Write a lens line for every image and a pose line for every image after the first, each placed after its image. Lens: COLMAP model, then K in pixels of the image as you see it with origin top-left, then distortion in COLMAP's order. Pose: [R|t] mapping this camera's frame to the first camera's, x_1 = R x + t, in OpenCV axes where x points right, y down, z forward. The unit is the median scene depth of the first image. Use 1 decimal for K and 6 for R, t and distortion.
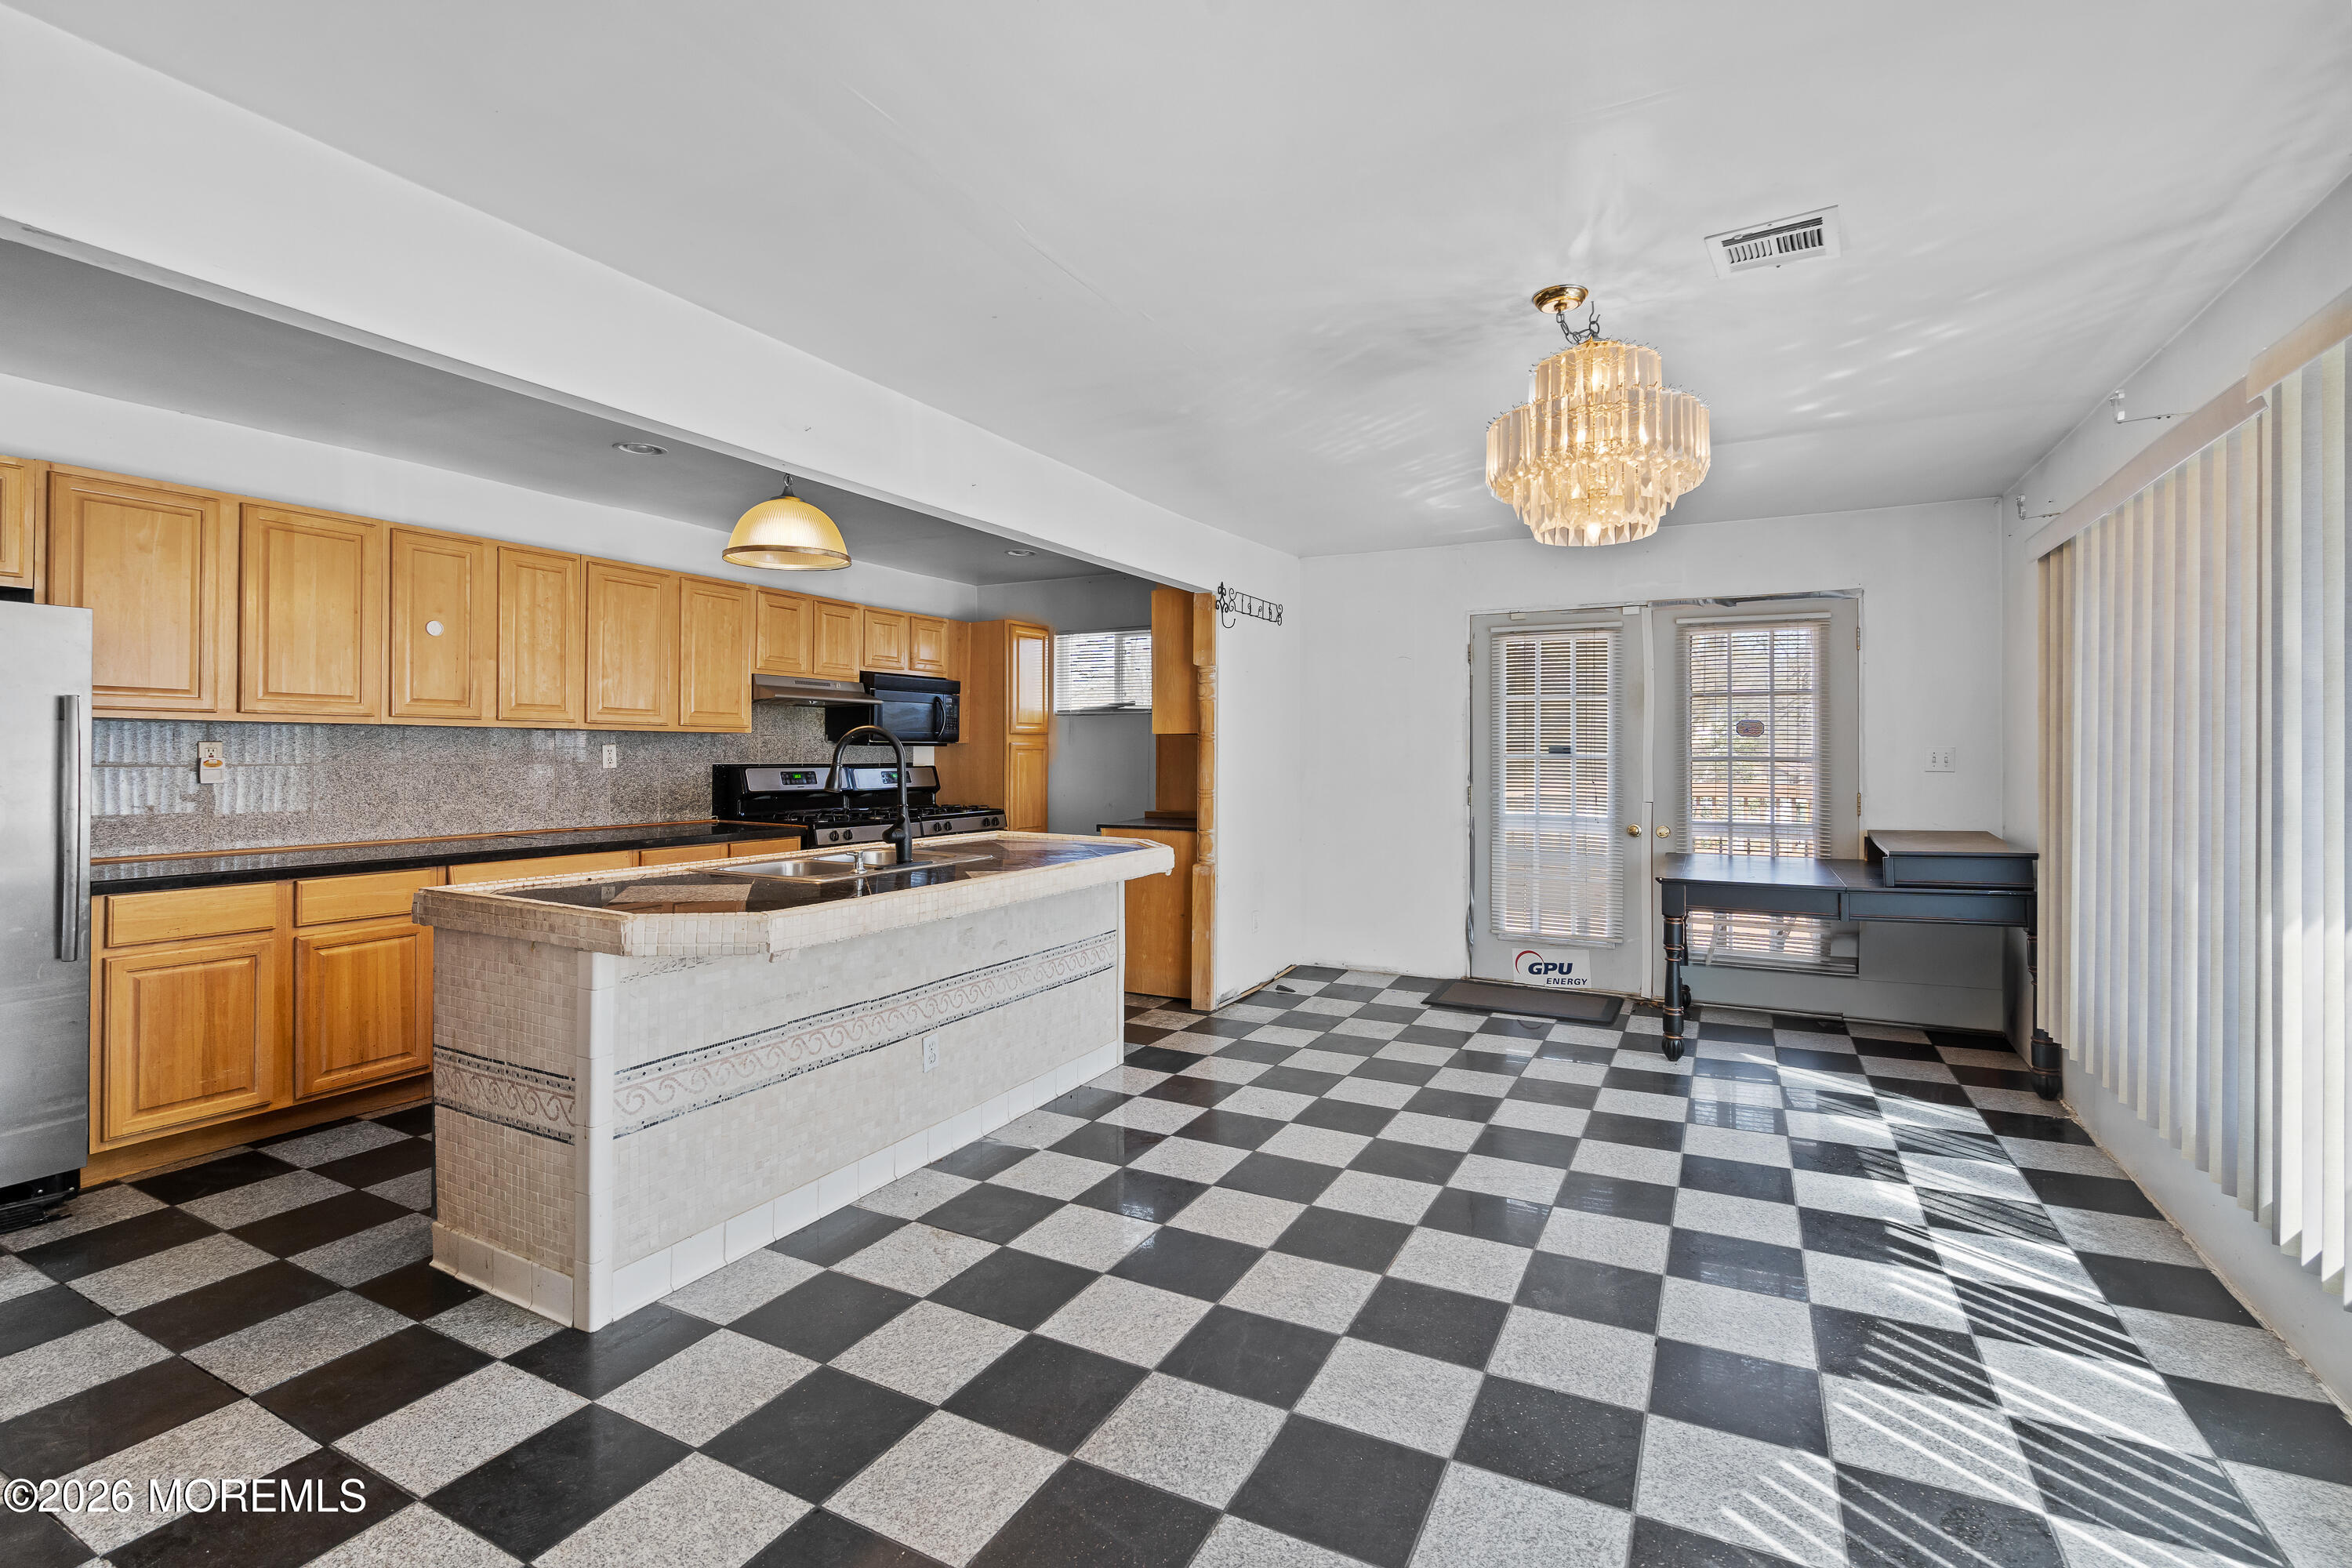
lens RADIAL K [[1062.0, 0, 1168.0], [0, 1062.0, 763.1], [0, 0, 1]] dist [-0.009063, 0.003563]
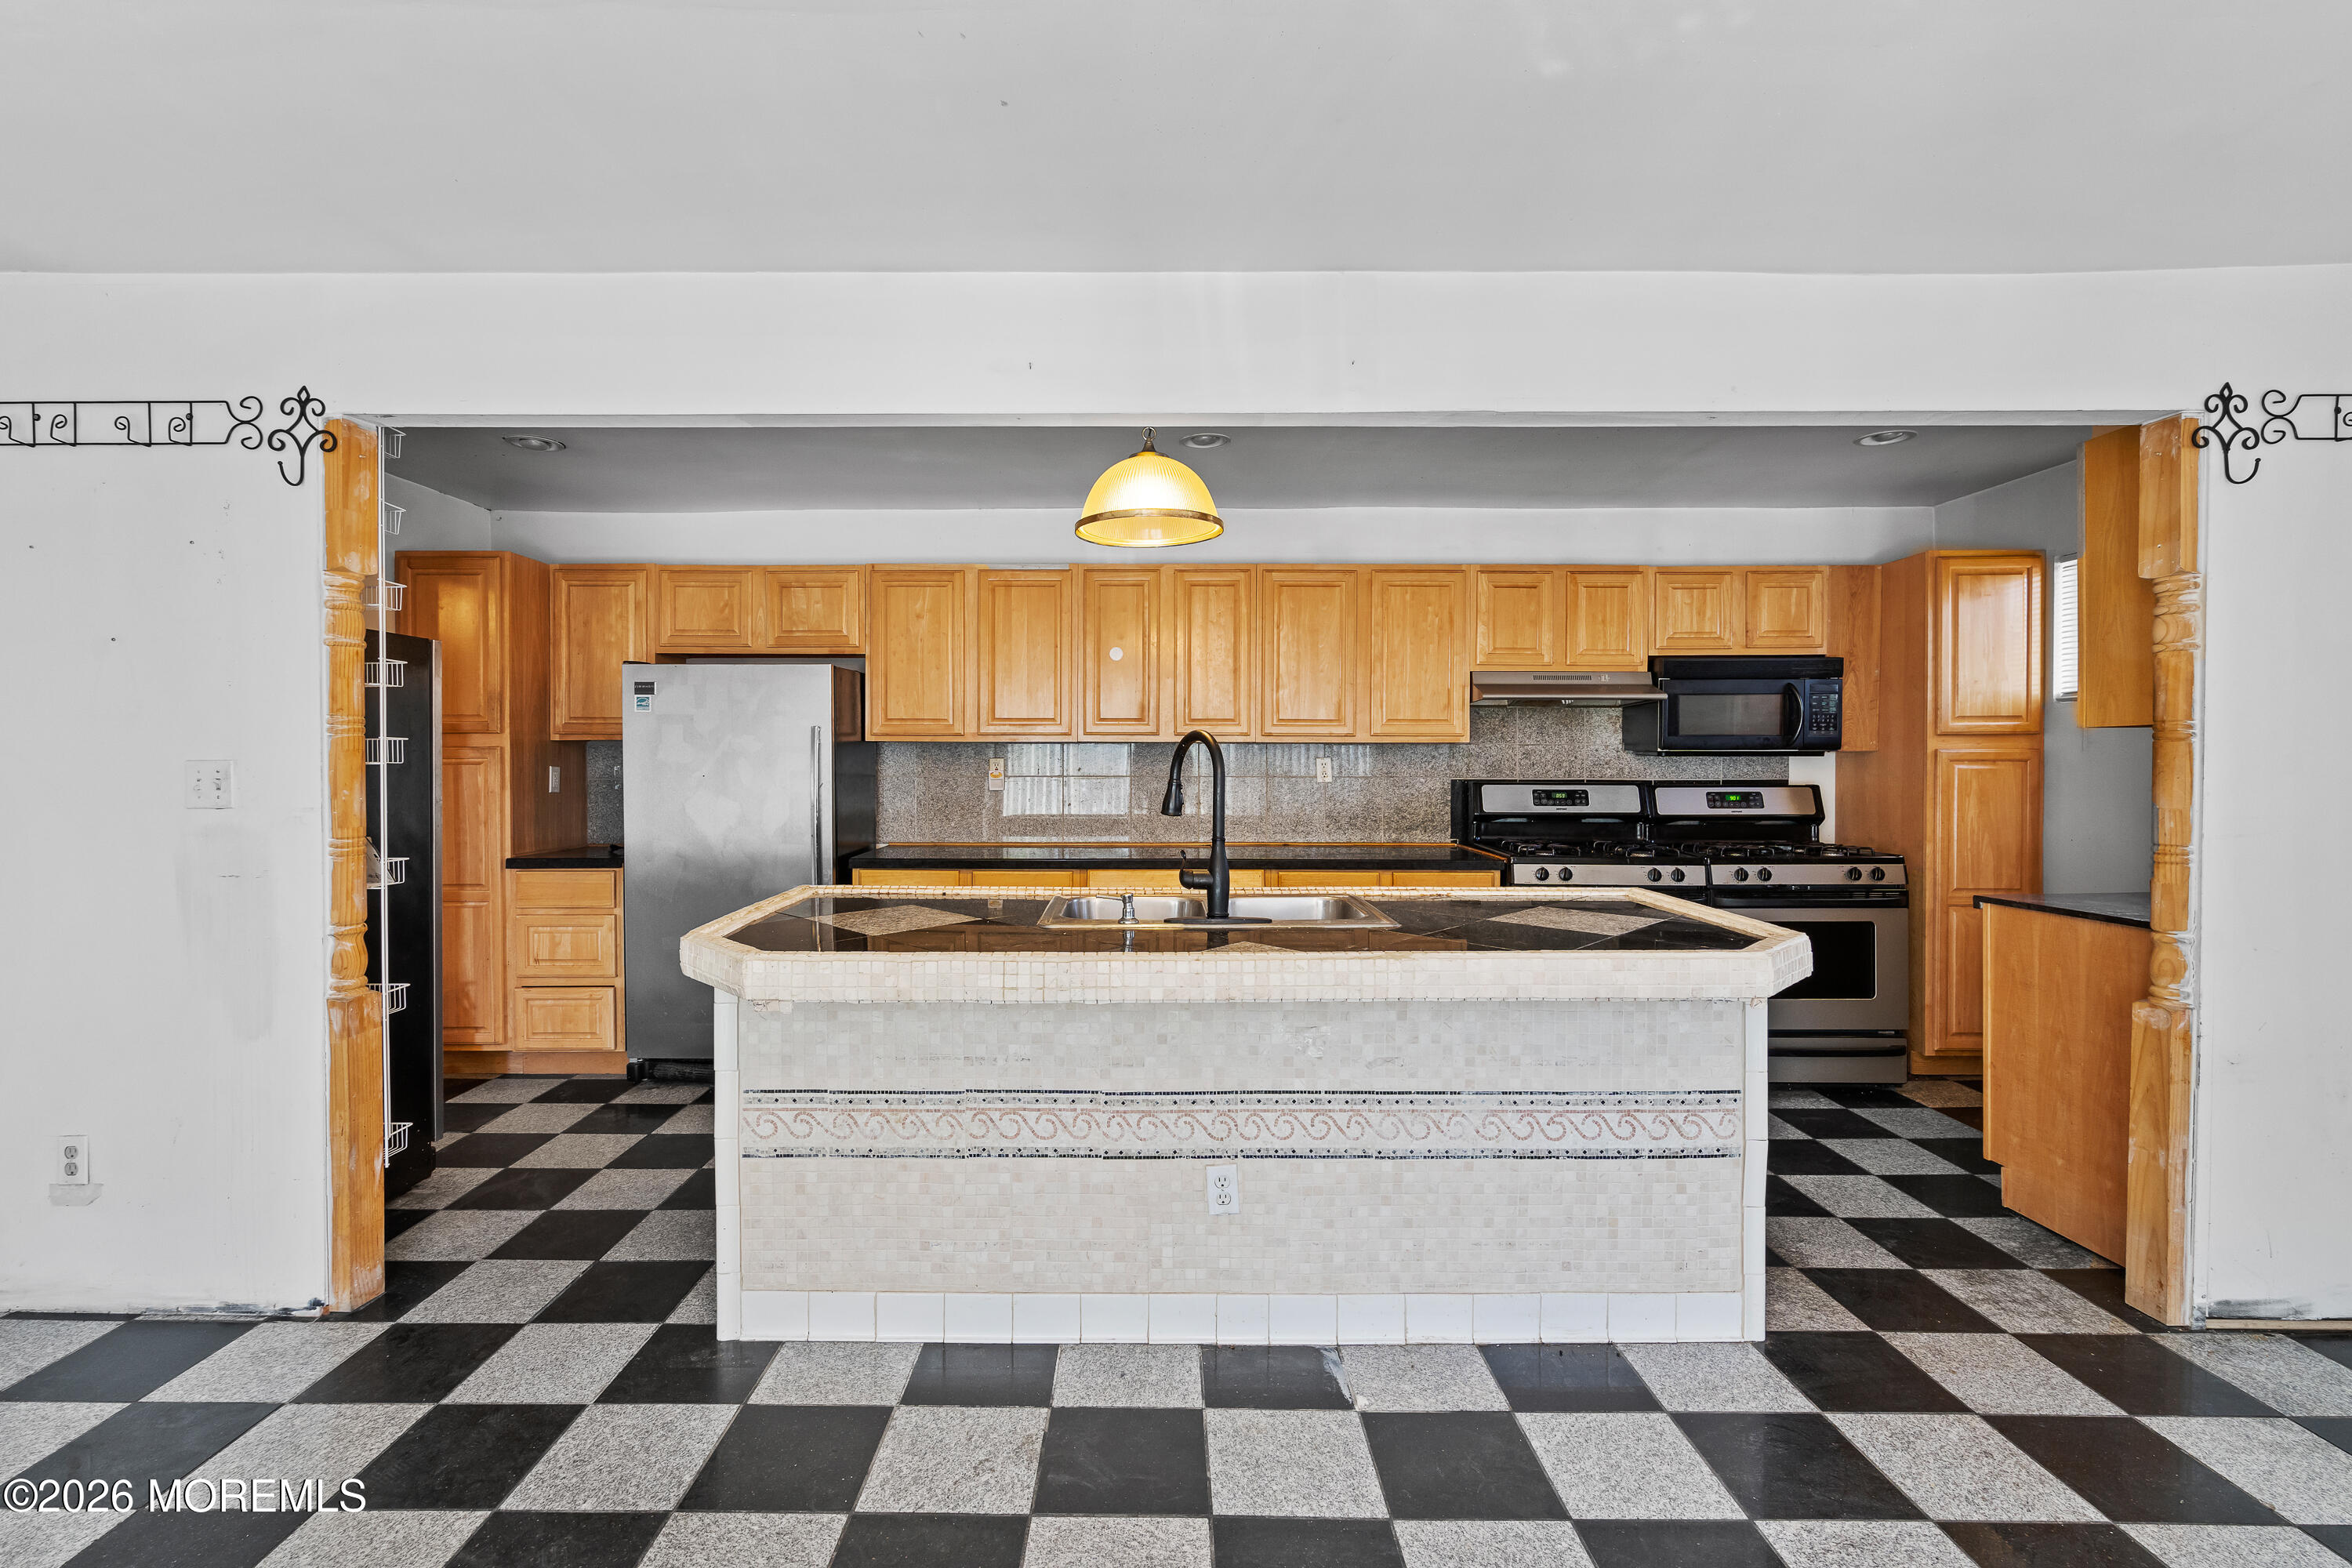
lens RADIAL K [[1062.0, 0, 1169.0], [0, 1062.0, 781.5], [0, 0, 1]] dist [-0.009063, 0.003563]
pose [[0.466188, 0.011227, -0.884615, 0.294436], [-0.007353, 0.999934, 0.008815, -0.003930], [0.884655, 0.002395, 0.466240, 0.492266]]
